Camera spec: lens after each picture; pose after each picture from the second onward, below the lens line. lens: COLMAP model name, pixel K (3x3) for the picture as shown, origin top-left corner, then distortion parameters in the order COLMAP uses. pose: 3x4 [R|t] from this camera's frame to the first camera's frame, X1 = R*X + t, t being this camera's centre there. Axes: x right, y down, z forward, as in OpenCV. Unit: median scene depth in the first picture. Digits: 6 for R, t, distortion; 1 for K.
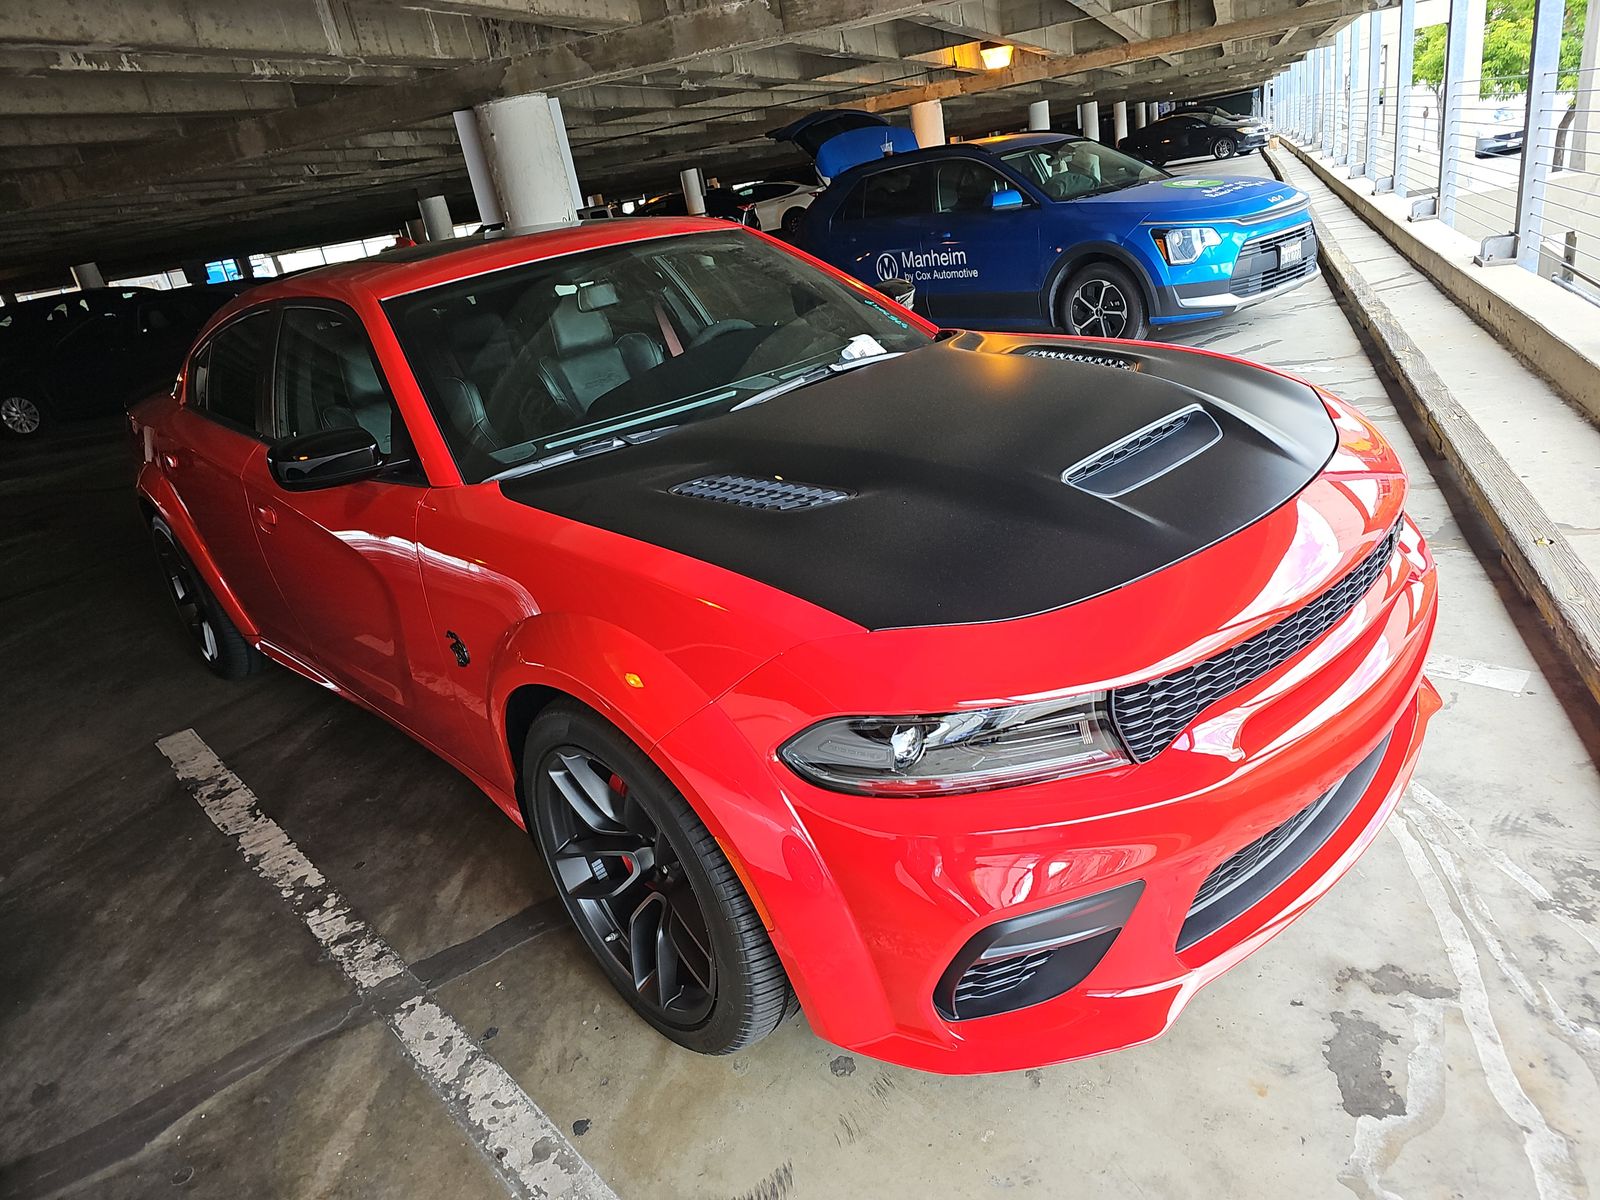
lens RADIAL K [[1041.6, 0, 814.2], [0, 1041.6, 598.8], [0, 0, 1]] dist [0.016991, -0.010412]
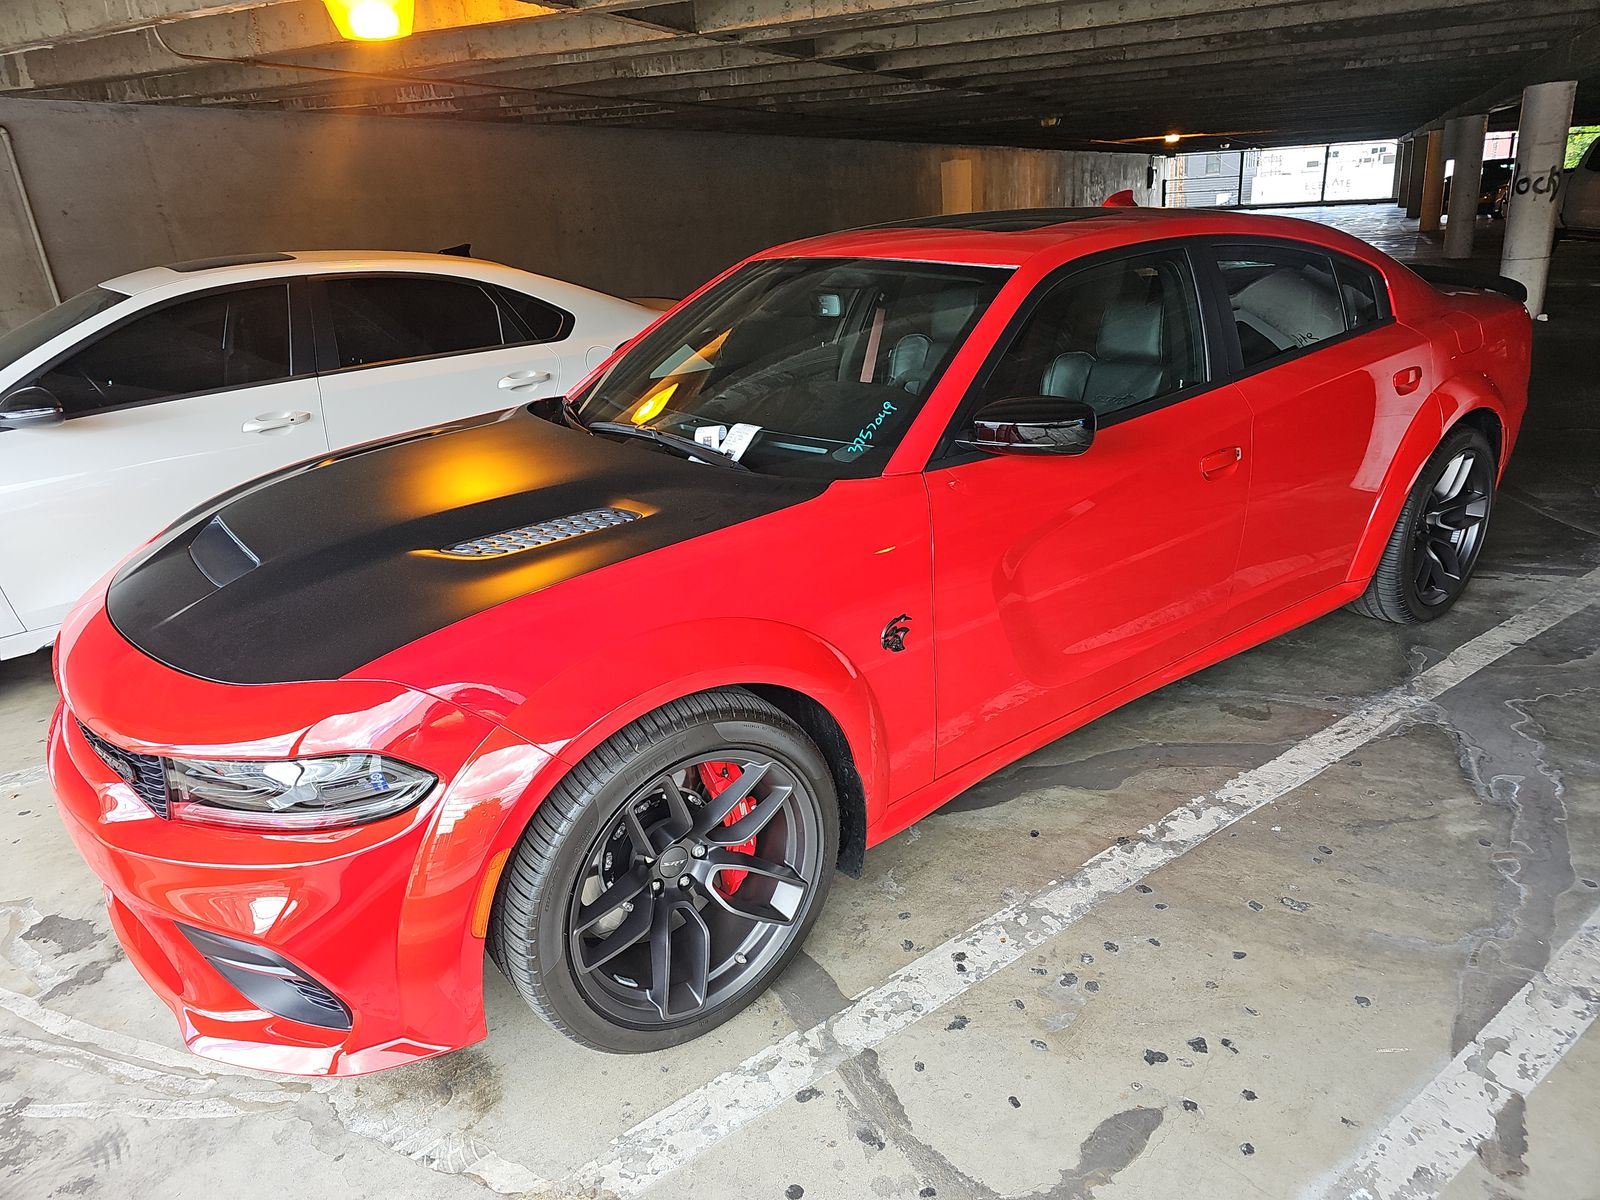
lens RADIAL K [[1041.6, 0, 793.5], [0, 1041.6, 601.2], [0, 0, 1]] dist [0.016991, -0.010412]
pose [[-0.097092, 0.505519, -0.857335, 1.208704], [-0.302346, 0.805715, 0.509323, -0.829656], [0.948240, 0.308663, 0.074613, 1.430535]]
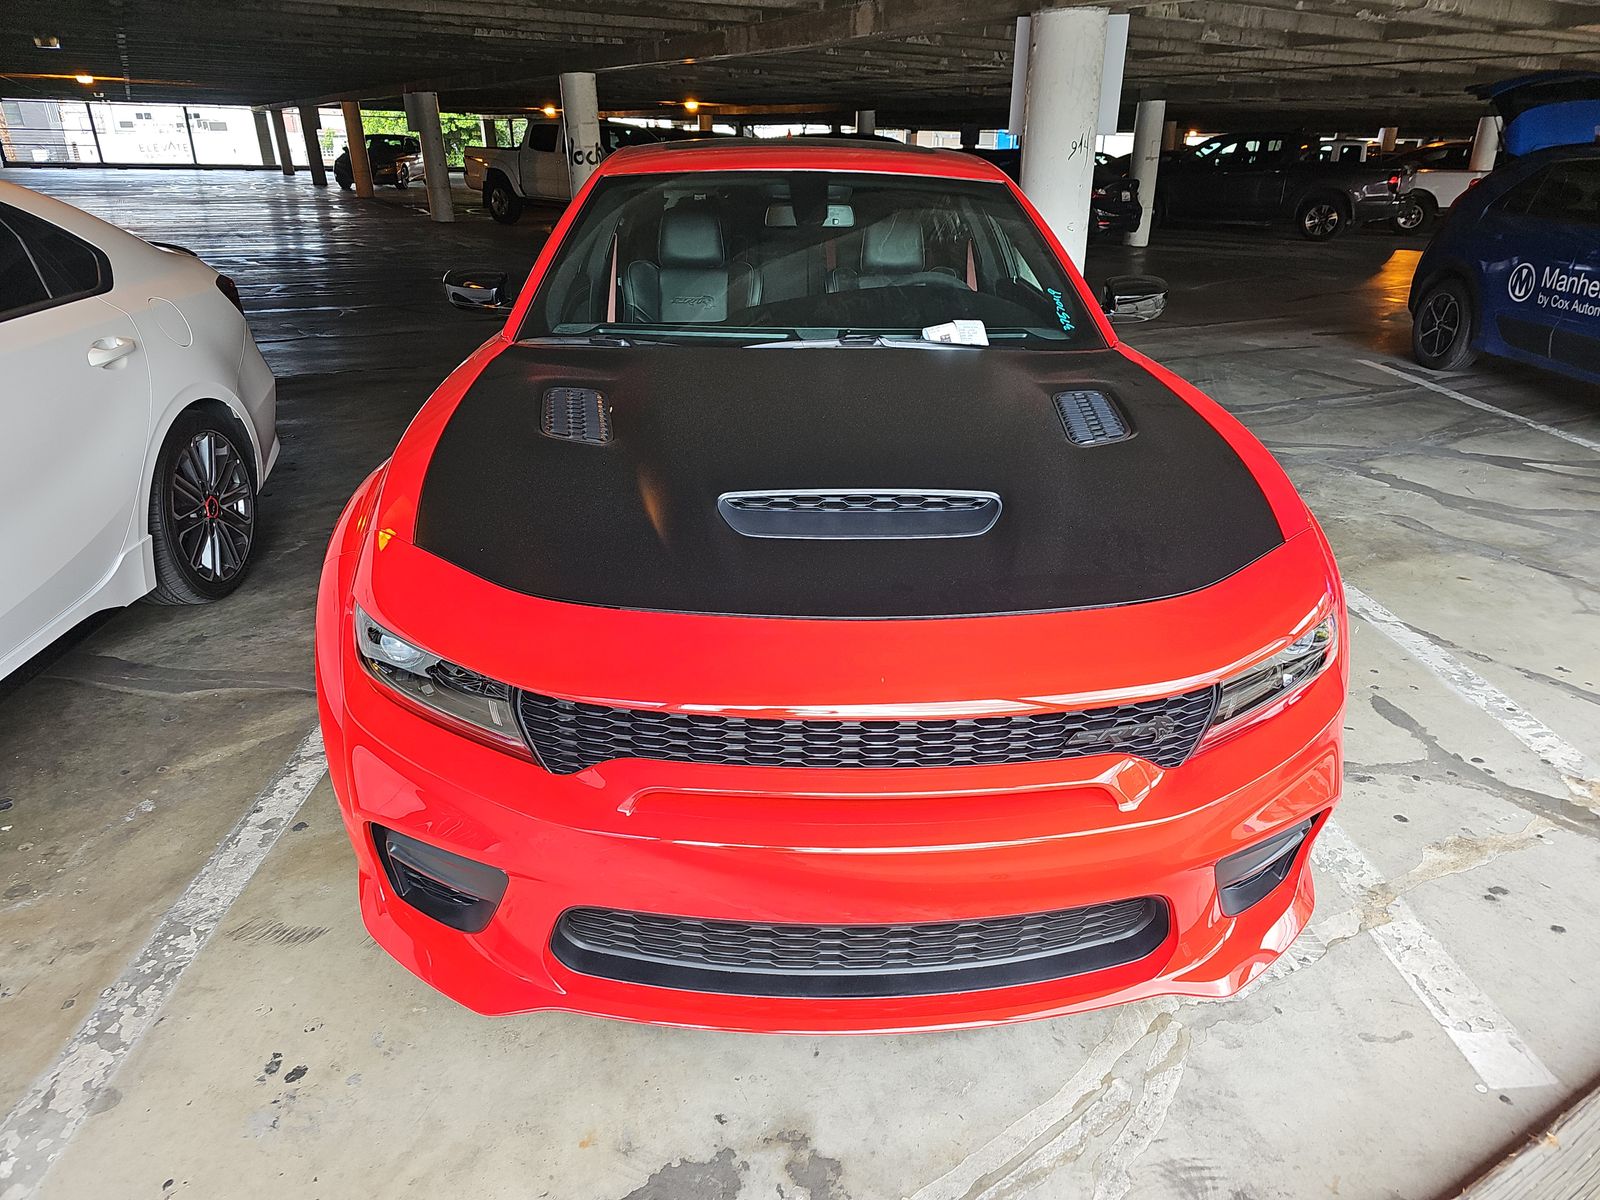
lens RADIAL K [[1041.6, 0, 796.9], [0, 1041.6, 592.8], [0, 0, 1]] dist [0.016991, -0.010412]
pose [[0.747366, 0.411453, -0.521681, 0.719390], [-0.369953, 0.909903, 0.187648, -0.209256], [0.551887, 0.052756, 0.832248, 0.220846]]
